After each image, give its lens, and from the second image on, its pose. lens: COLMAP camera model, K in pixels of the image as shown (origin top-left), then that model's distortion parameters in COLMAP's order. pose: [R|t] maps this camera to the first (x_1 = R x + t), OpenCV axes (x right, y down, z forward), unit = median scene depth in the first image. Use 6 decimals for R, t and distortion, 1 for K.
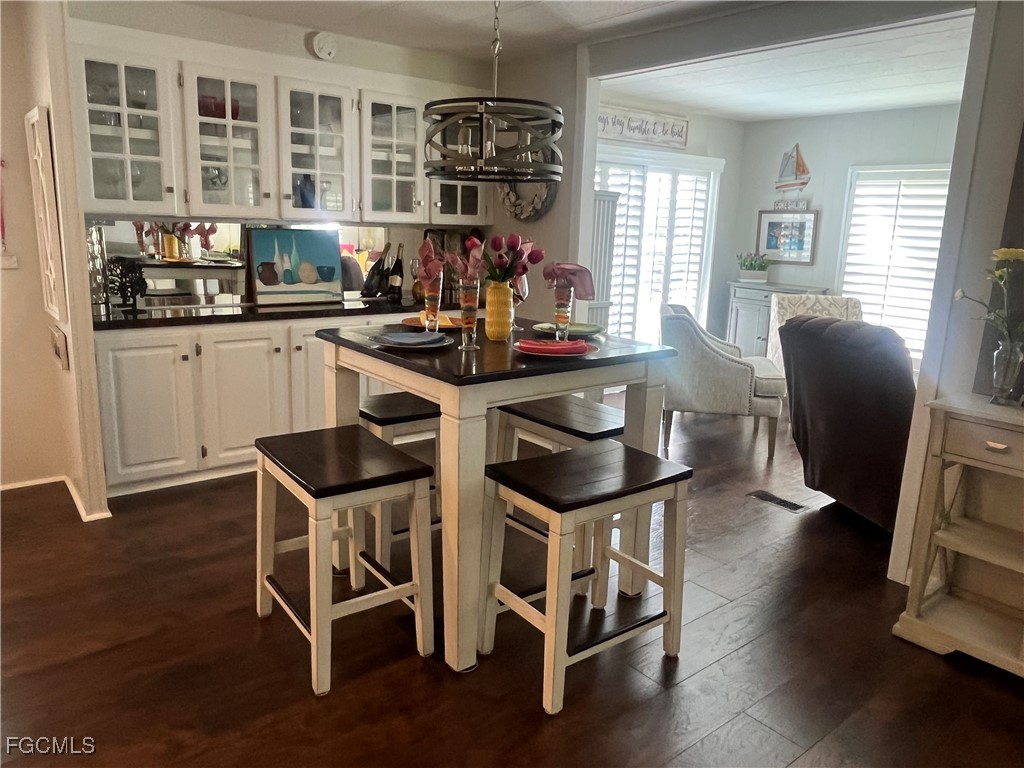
lens RADIAL K [[726.0, 0, 516.5], [0, 726.0, 381.1], [0, 0, 1]] dist [-0.018463, 0.006213]
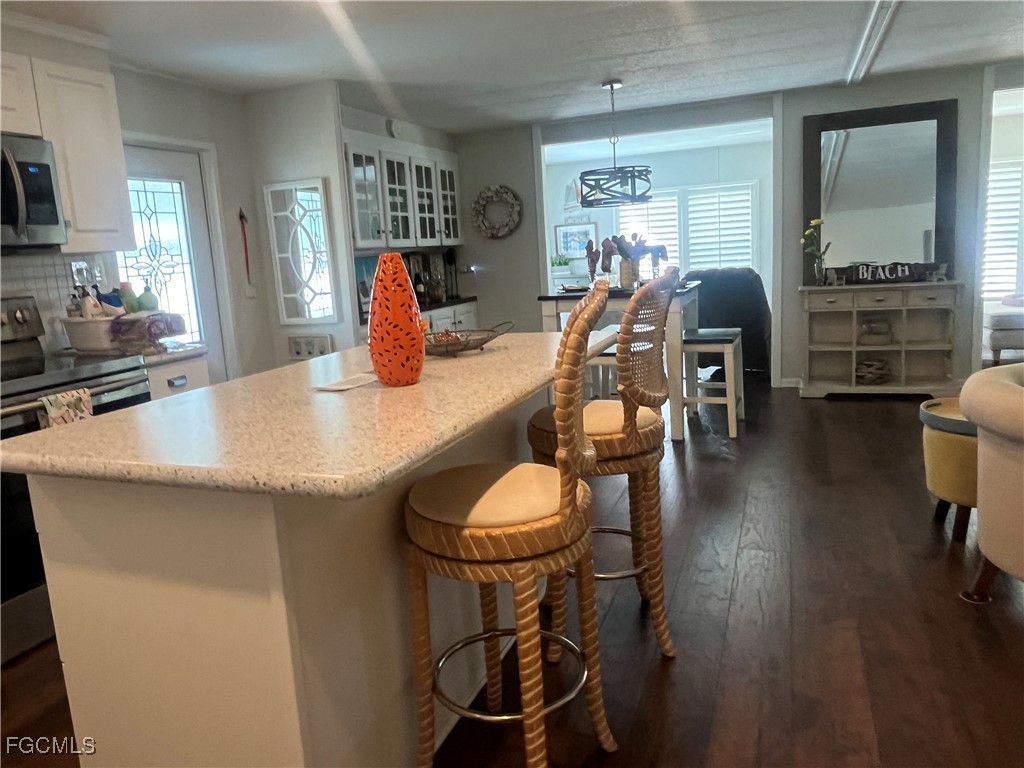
lens RADIAL K [[726.0, 0, 503.2], [0, 726.0, 379.1], [0, 0, 1]] dist [-0.018463, 0.006213]
pose [[0.862067, -0.172755, 0.476441, -0.792579], [0.195224, 0.980756, 0.002380, 0.067971], [-0.467683, 0.090961, 0.879203, -0.320227]]
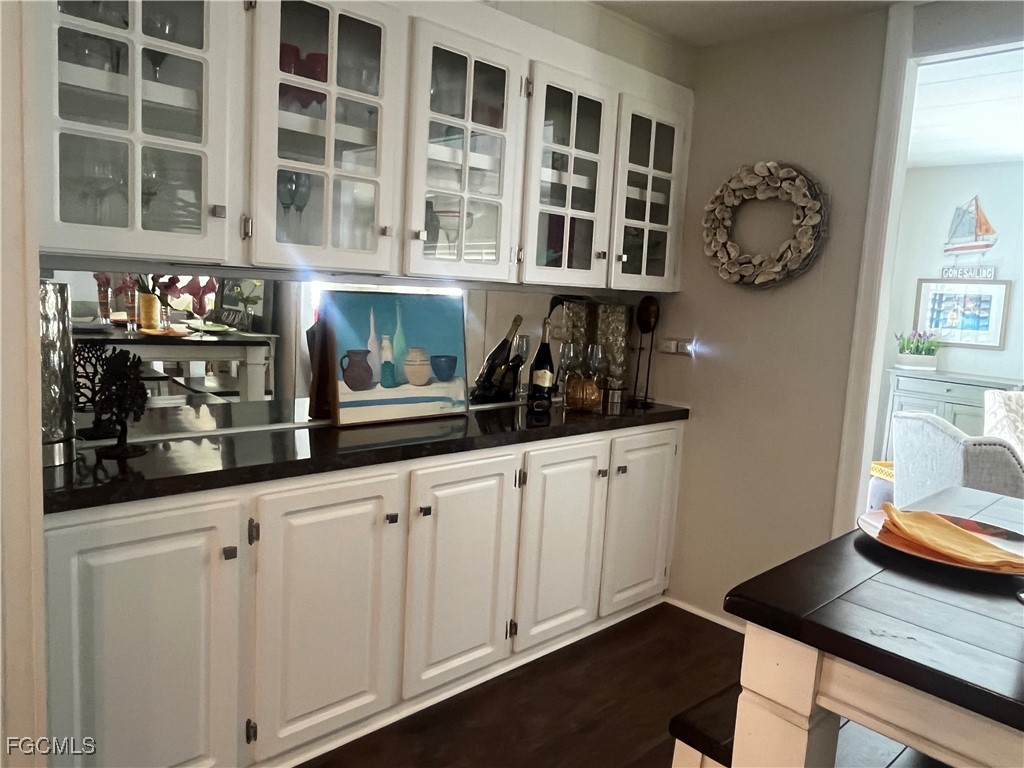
lens RADIAL K [[726.0, 0, 509.0], [0, 726.0, 380.4], [0, 0, 1]] dist [-0.018463, 0.006213]
pose [[0.996936, 0.012670, 0.077189, -0.264921], [-0.006313, 0.996608, -0.082055, -0.092985], [-0.077967, 0.081316, 0.993634, 0.421455]]
